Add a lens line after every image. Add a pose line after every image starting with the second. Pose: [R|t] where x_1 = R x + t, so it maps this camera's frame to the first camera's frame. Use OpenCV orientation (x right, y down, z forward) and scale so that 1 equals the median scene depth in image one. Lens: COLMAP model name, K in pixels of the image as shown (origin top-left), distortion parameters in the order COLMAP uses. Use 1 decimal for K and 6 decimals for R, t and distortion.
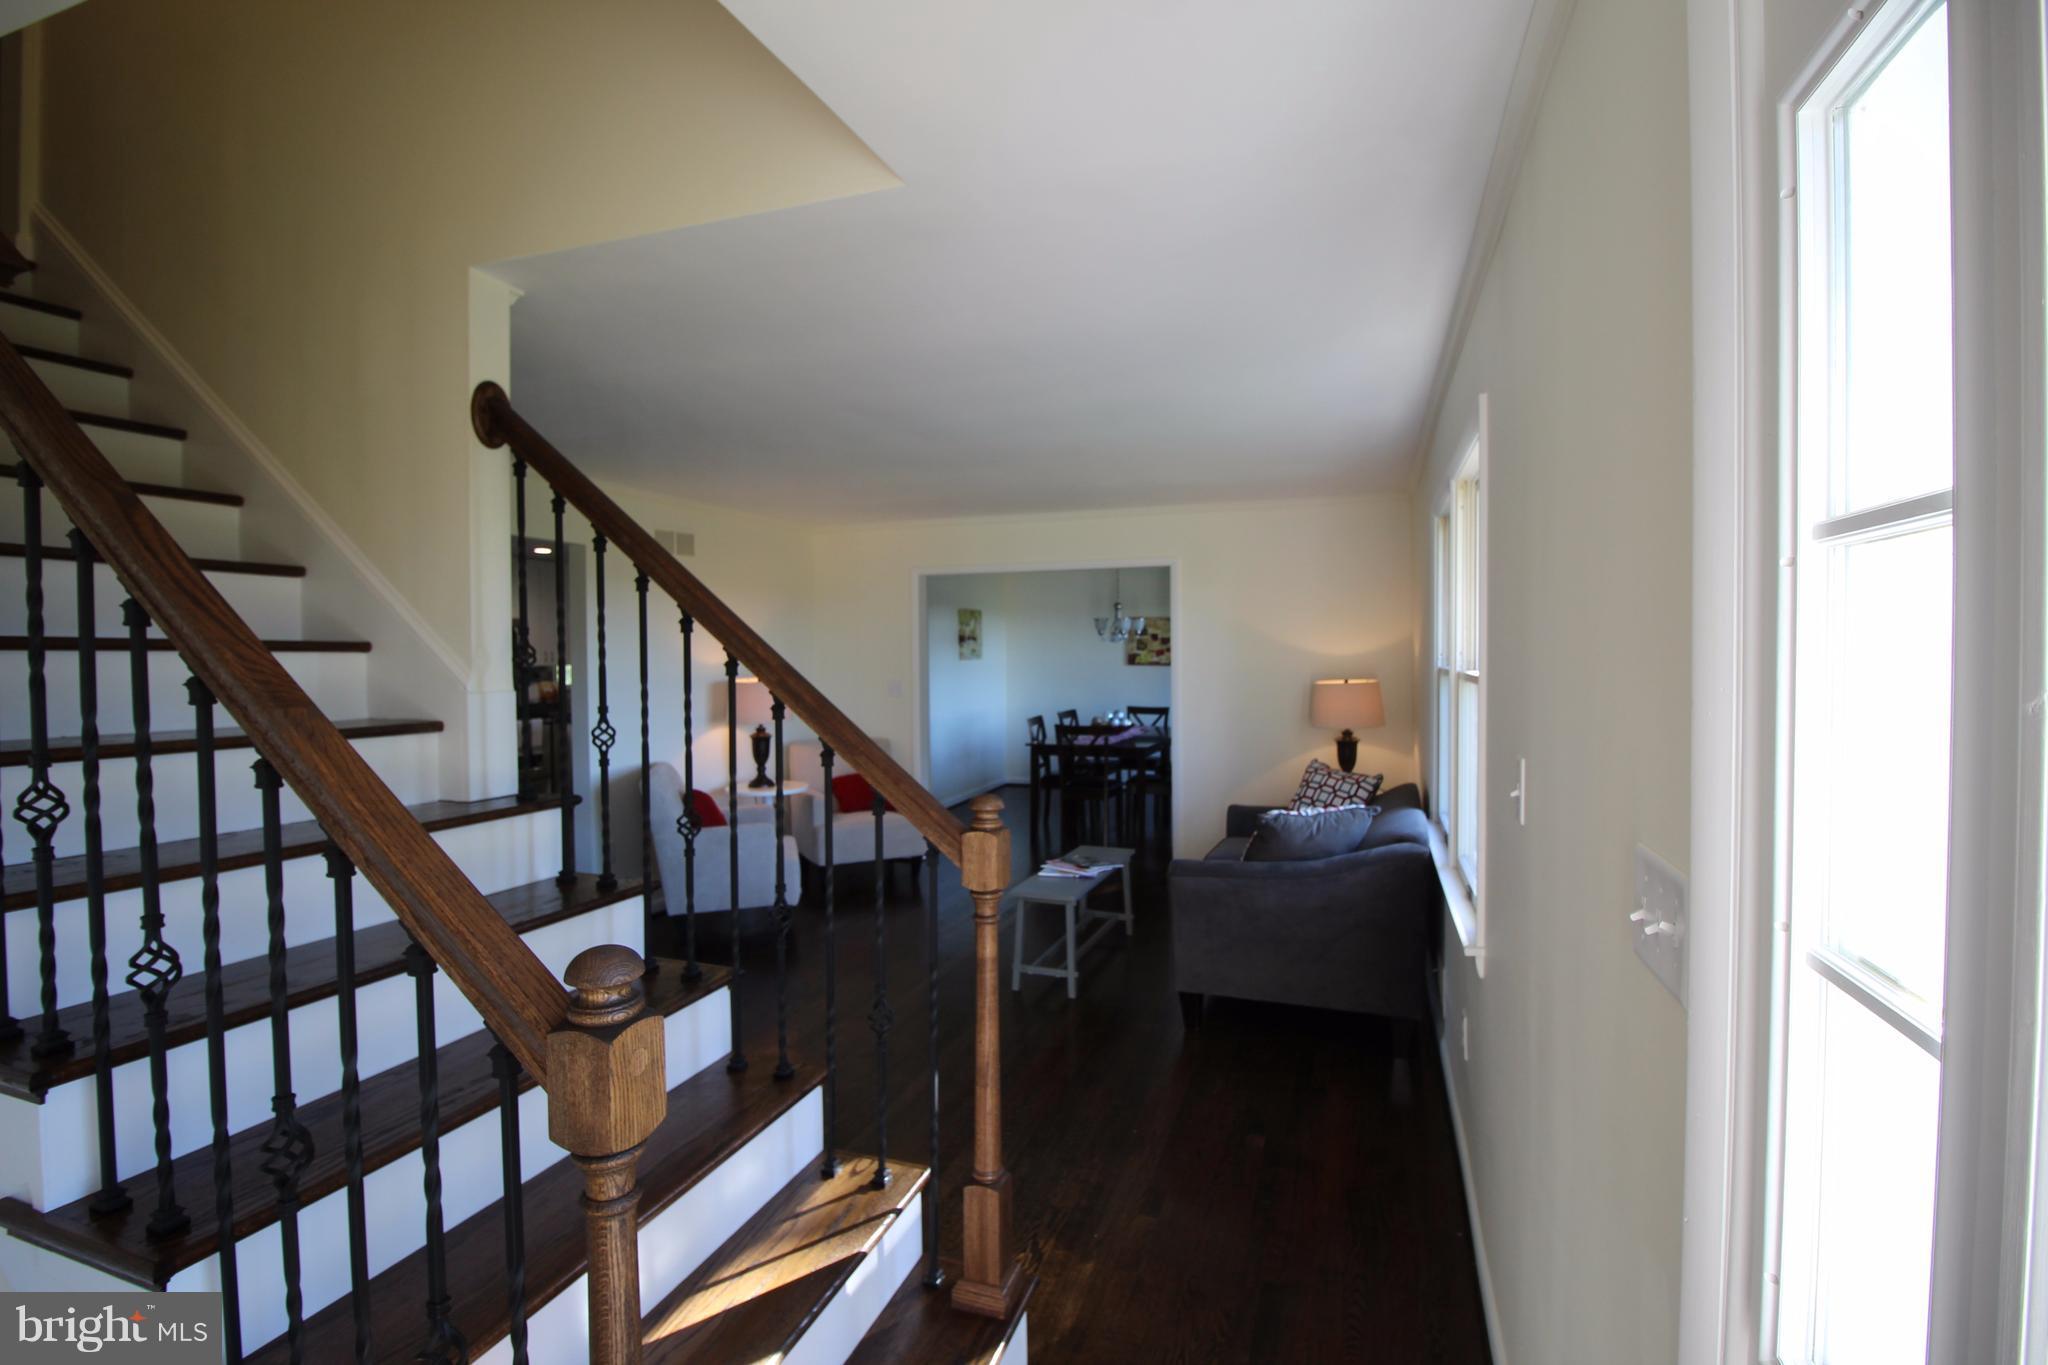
lens RADIAL K [[953.9, 0, 1027.5], [0, 953.9, 674.6], [0, 0, 1]] dist [0.001635, -0.014709]
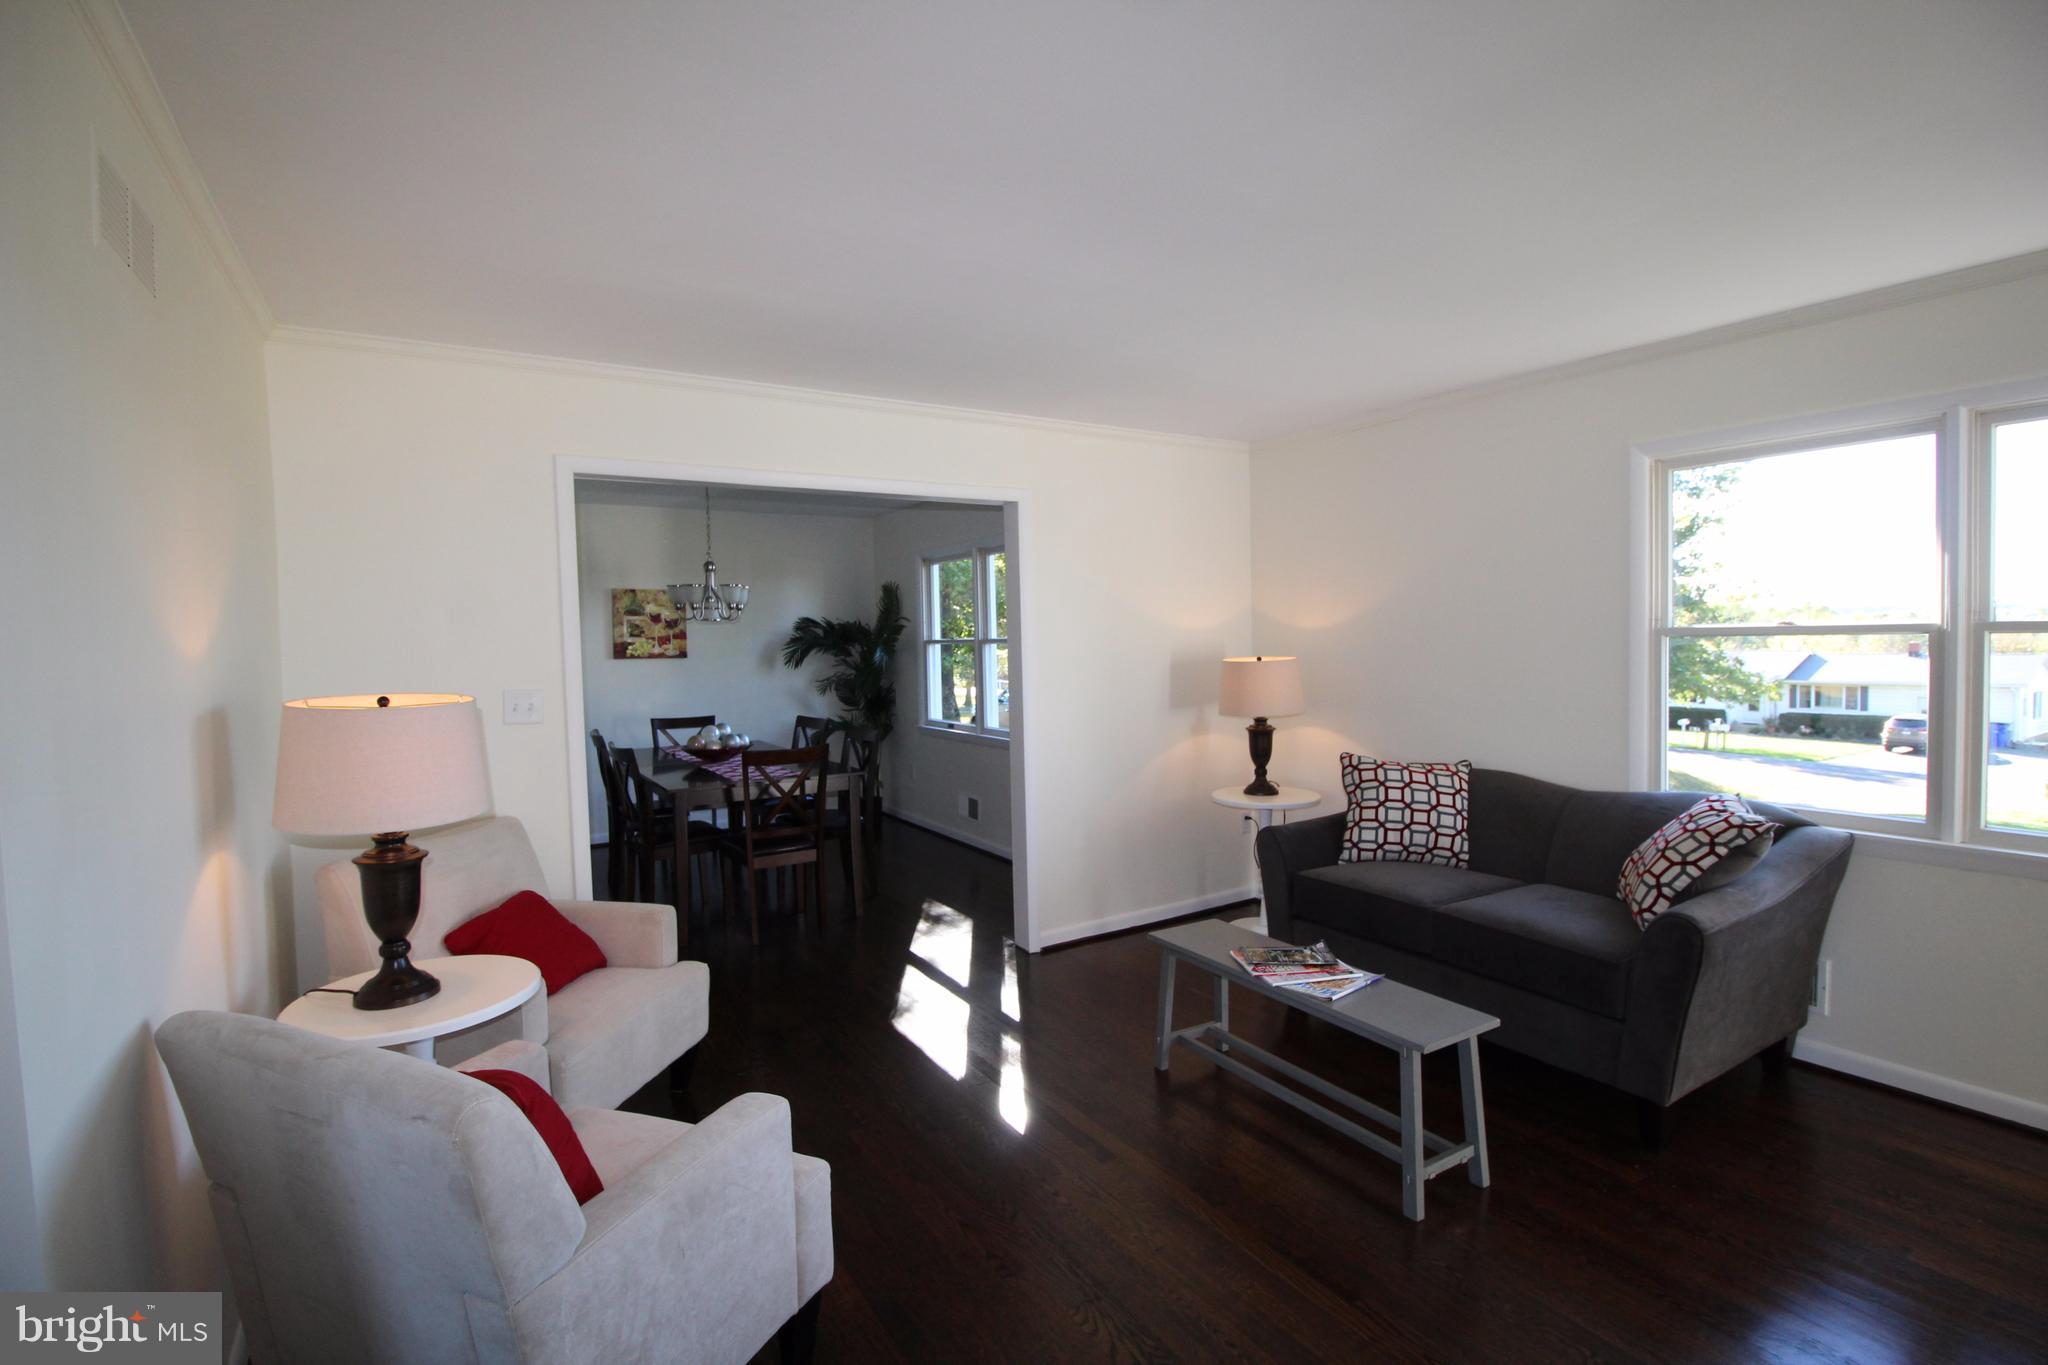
lens RADIAL K [[953.9, 0, 1027.5], [0, 953.9, 674.6], [0, 0, 1]] dist [0.001635, -0.014709]
pose [[0.616918, -0.037104, 0.786152, -0.250386], [0.035360, 0.999186, 0.019411, -0.001894], [-0.786233, 0.015823, 0.617728, 0.354517]]
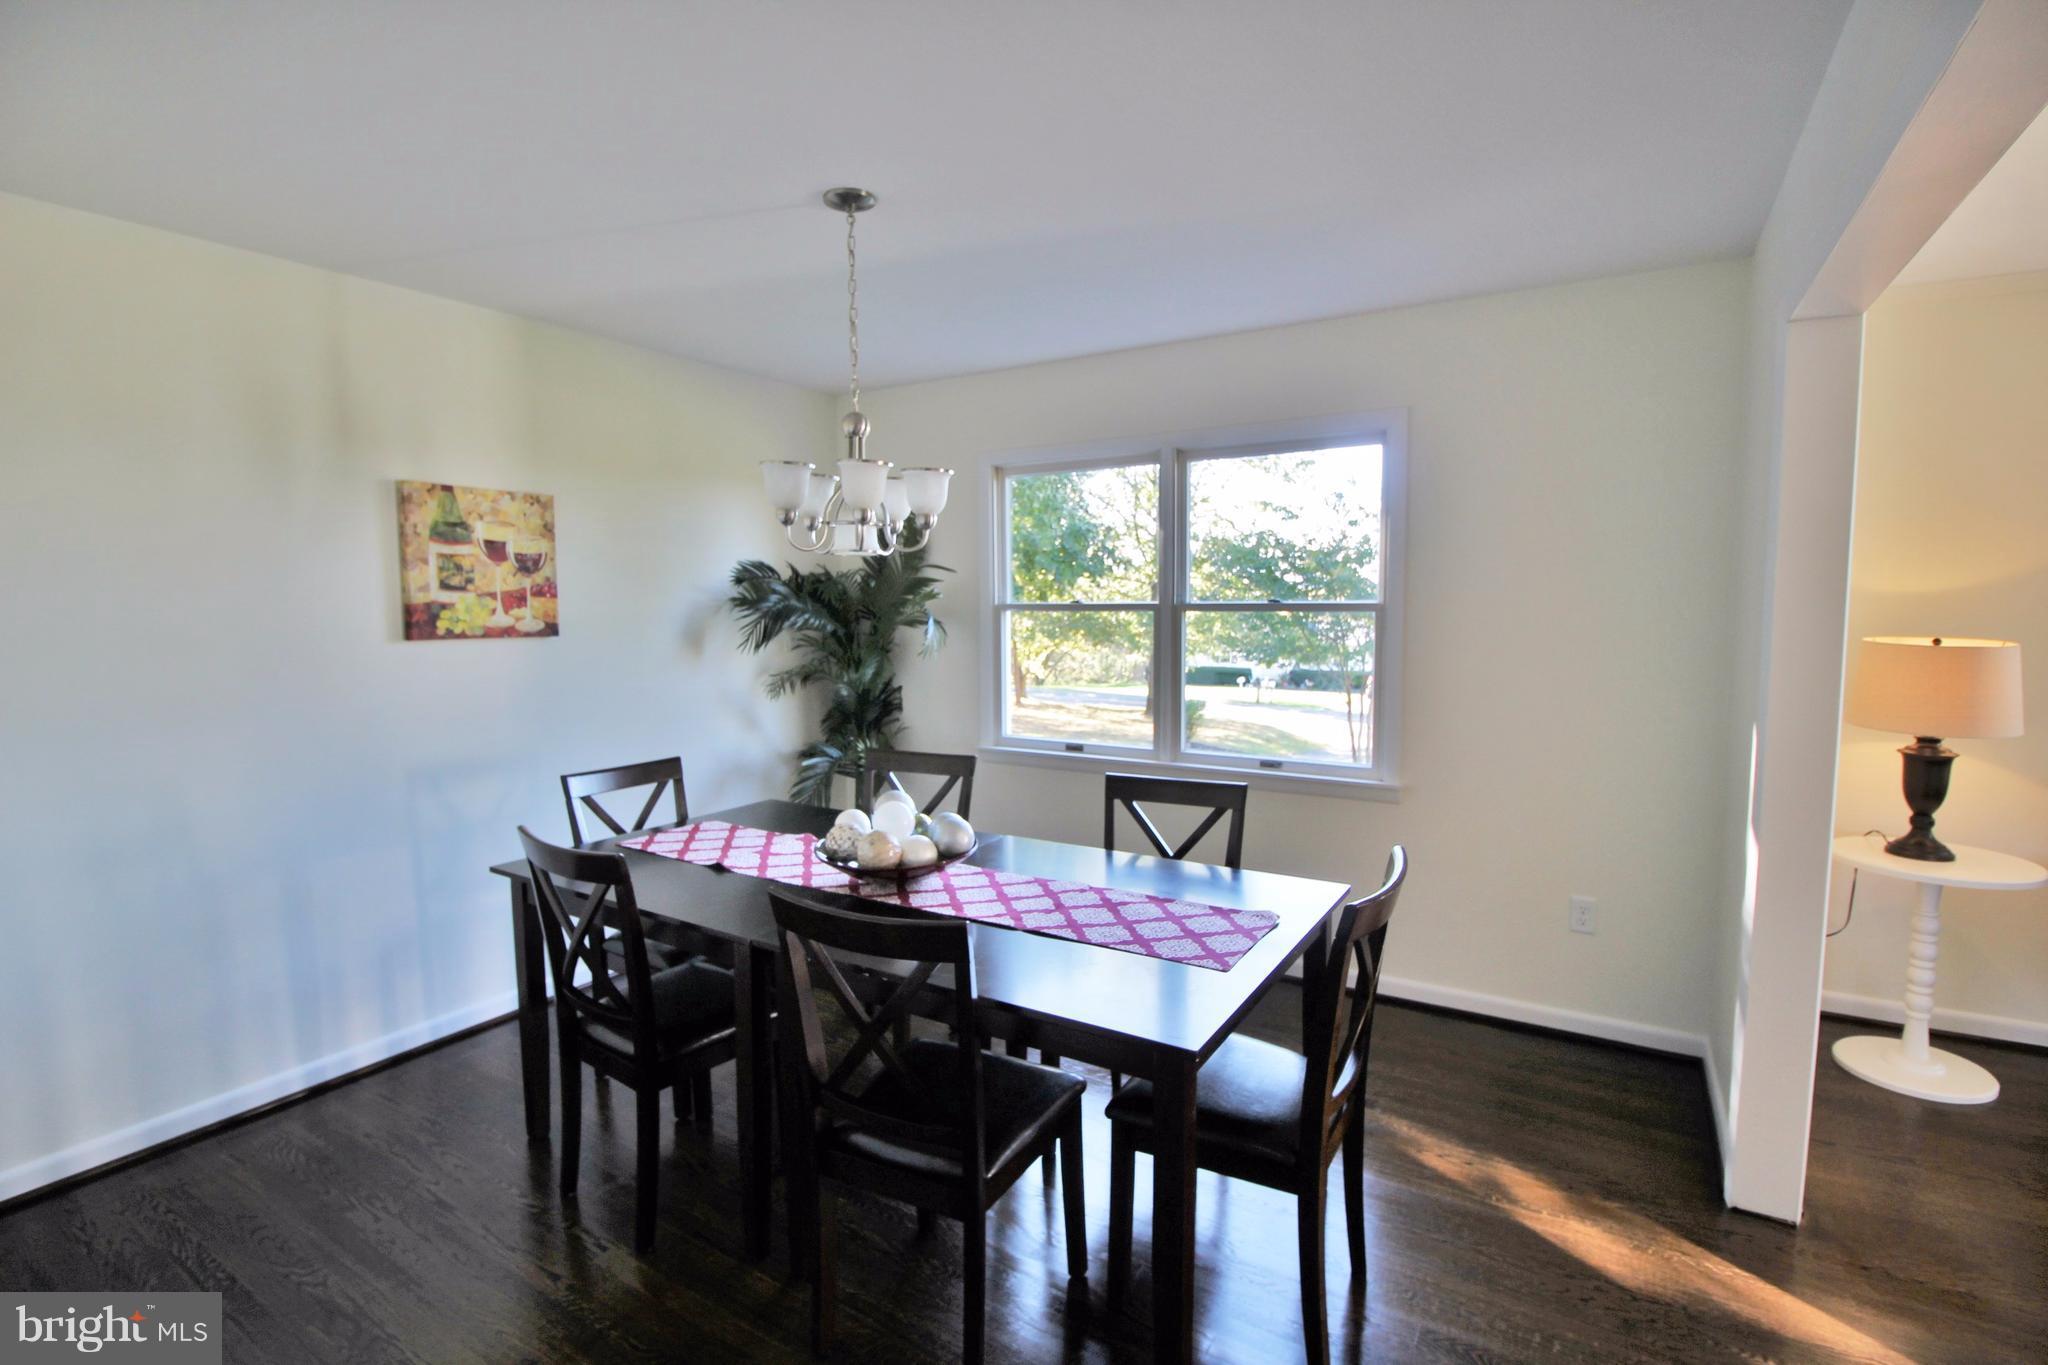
lens RADIAL K [[953.9, 0, 1027.5], [0, 953.9, 674.6], [0, 0, 1]] dist [0.001635, -0.014709]
pose [[0.206862, -0.075415, 0.975459, -0.146749], [0.030463, 0.997038, 0.070623, -0.014932], [-0.977896, 0.015106, 0.208546, 0.759425]]
